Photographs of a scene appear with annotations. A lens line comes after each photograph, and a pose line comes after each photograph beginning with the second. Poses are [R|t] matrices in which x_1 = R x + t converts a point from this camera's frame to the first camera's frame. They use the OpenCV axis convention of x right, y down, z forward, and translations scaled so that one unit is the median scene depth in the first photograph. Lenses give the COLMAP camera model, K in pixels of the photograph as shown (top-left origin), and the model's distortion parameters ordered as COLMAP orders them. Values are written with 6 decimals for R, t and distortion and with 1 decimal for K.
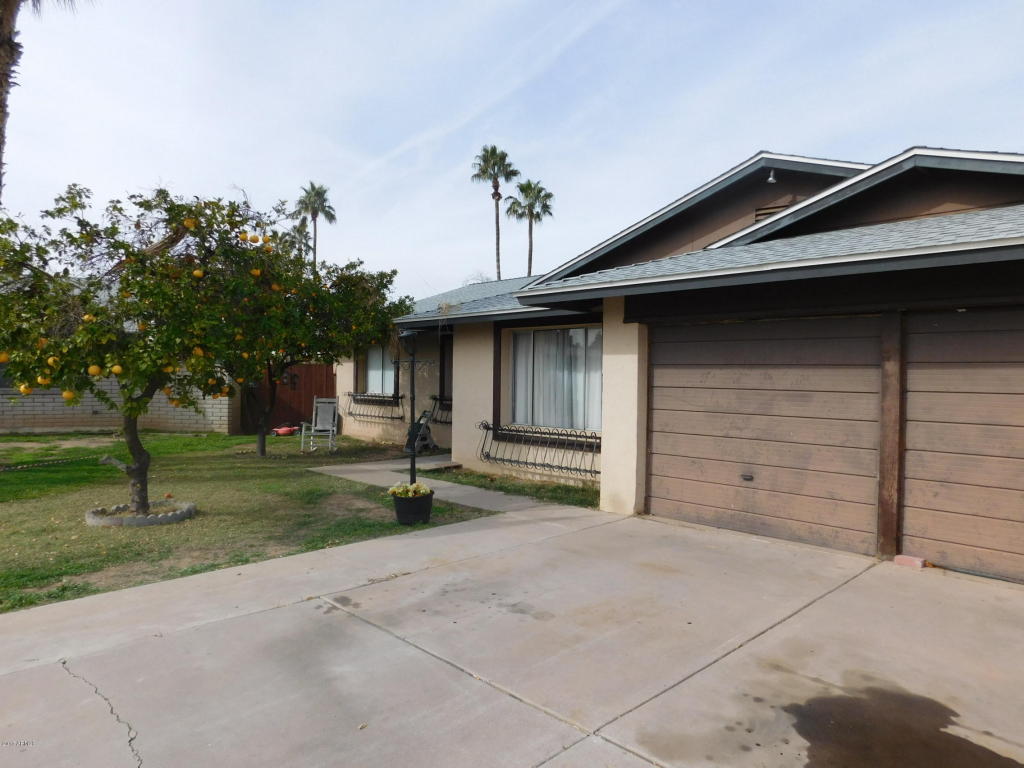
lens RADIAL K [[679.2, 0, 512.5], [0, 679.2, 381.2], [0, 0, 1]] dist [-0.072326, 0.060107]
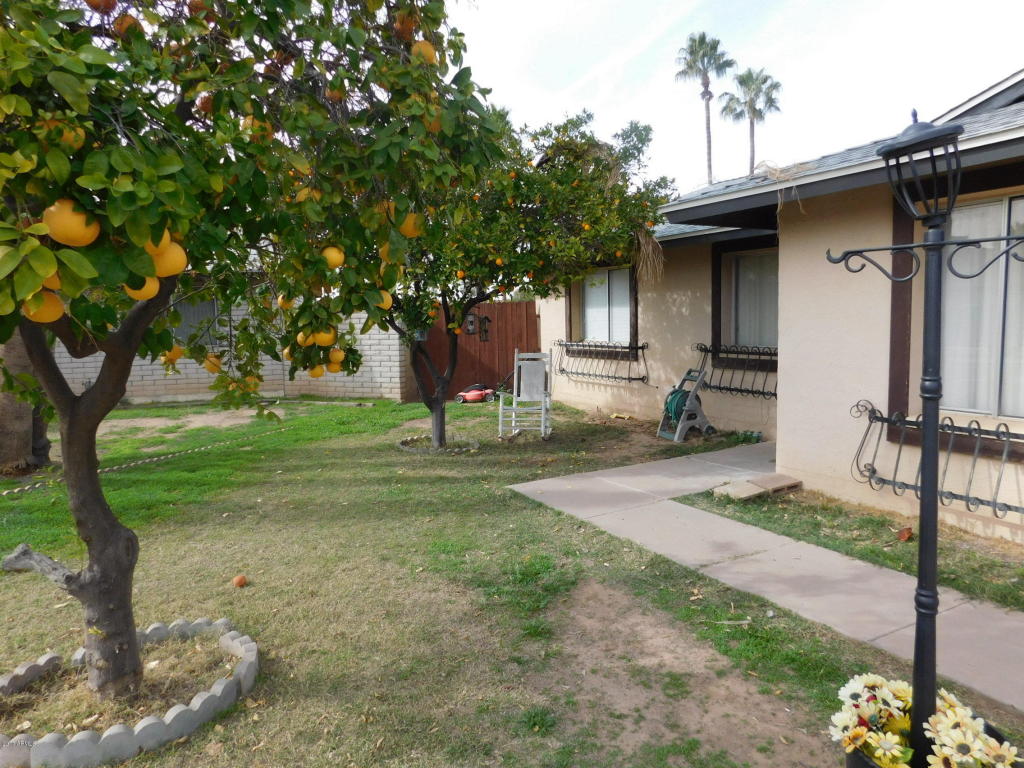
lens RADIAL K [[679.2, 0, 512.5], [0, 679.2, 381.2], [0, 0, 1]] dist [-0.072326, 0.060107]
pose [[0.963444, -0.009203, -0.267752, -0.141143], [0.033191, 0.995811, 0.085203, -0.004237], [0.265846, -0.090975, 0.959713, 0.430951]]
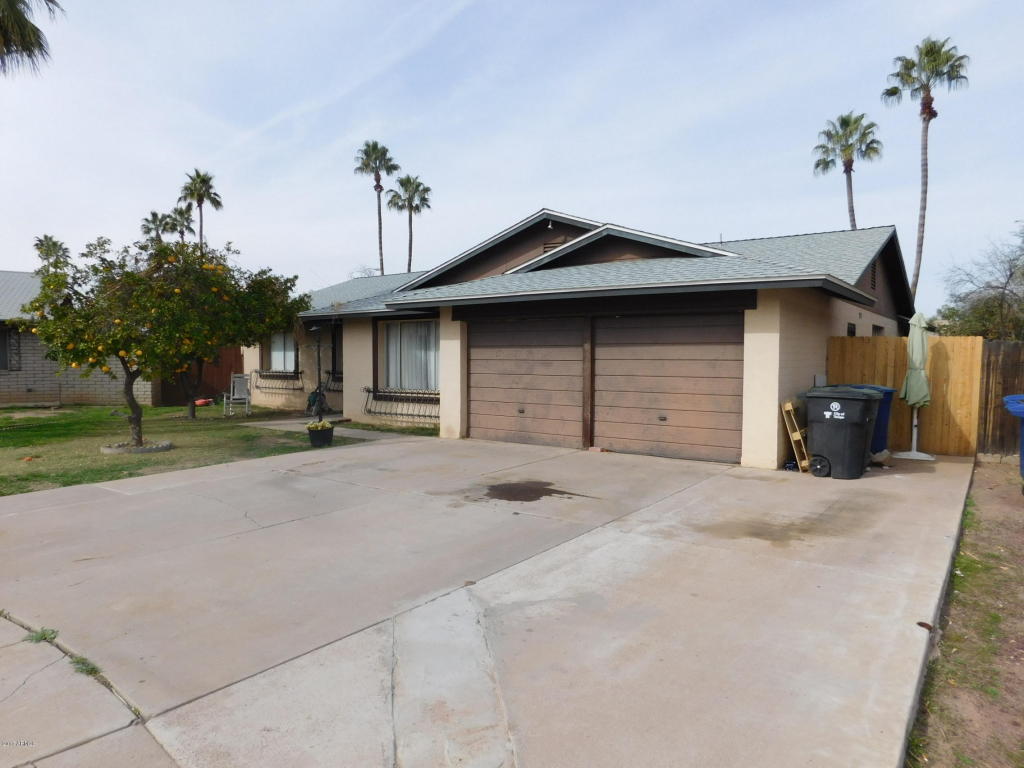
lens RADIAL K [[679.2, 0, 512.5], [0, 679.2, 381.2], [0, 0, 1]] dist [-0.072326, 0.060107]
pose [[0.986442, -0.017456, 0.163179, 0.025158], [0.012410, 0.999414, 0.031892, 0.005778], [-0.163640, -0.029435, 0.986081, -0.391046]]
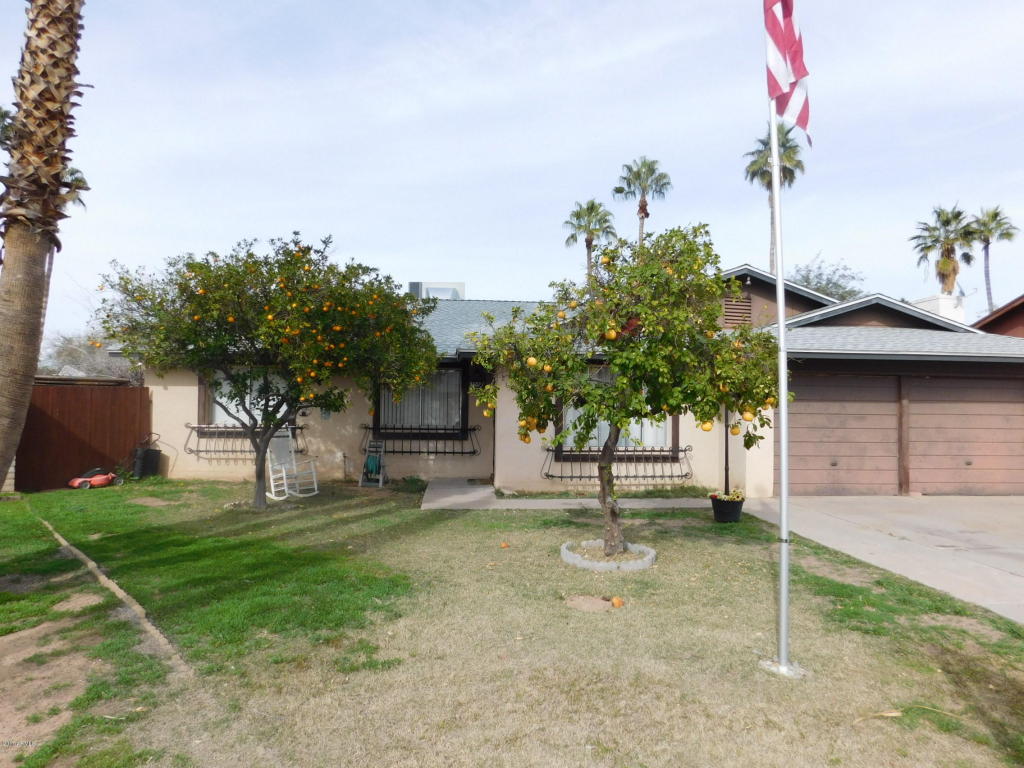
lens RADIAL K [[679.2, 0, 512.5], [0, 679.2, 381.2], [0, 0, 1]] dist [-0.072326, 0.060107]
pose [[0.630776, 0.019970, 0.775708, -0.857092], [0.001627, 0.999633, -0.027058, -0.015701], [-0.775964, 0.018329, 0.630511, 0.300655]]
